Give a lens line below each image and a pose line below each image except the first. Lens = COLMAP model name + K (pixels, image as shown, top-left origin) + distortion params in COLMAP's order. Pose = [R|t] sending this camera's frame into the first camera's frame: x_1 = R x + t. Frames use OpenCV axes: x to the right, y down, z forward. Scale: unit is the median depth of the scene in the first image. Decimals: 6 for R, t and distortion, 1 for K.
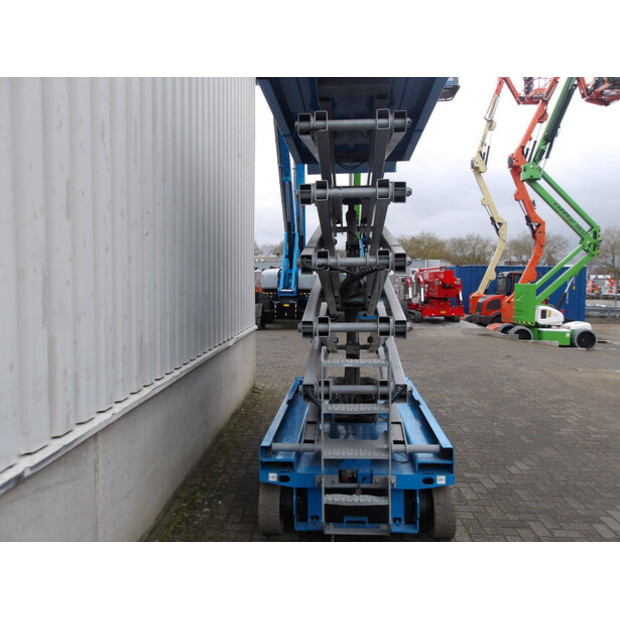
lens RADIAL K [[494.4, 0, 310.0], [0, 494.4, 310.0], [0, 0, 1]] dist [-0.003926, -0.004822]
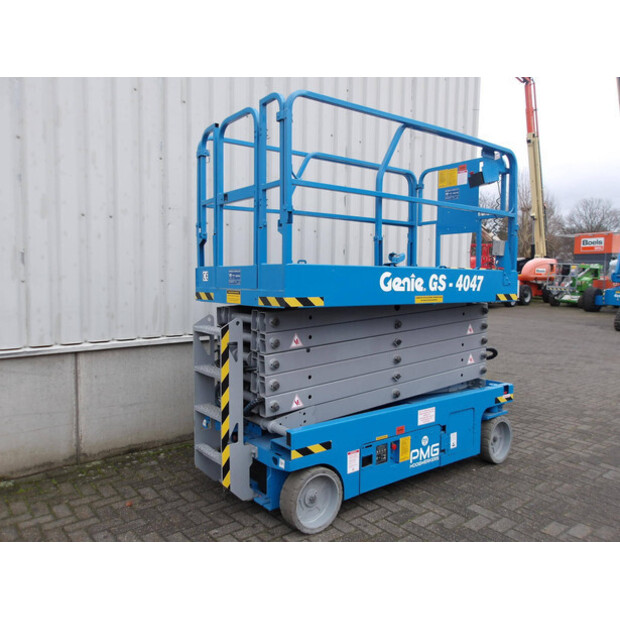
lens RADIAL K [[509.5, 0, 310.0], [0, 509.5, 310.0], [0, 0, 1]] dist [0.002778, 0.000023]
pose [[0.668059, 0.067940, -0.741001, 0.760127], [-0.052965, 0.997639, 0.043720, 0.000211], [0.742221, 0.010040, 0.670080, 0.277879]]
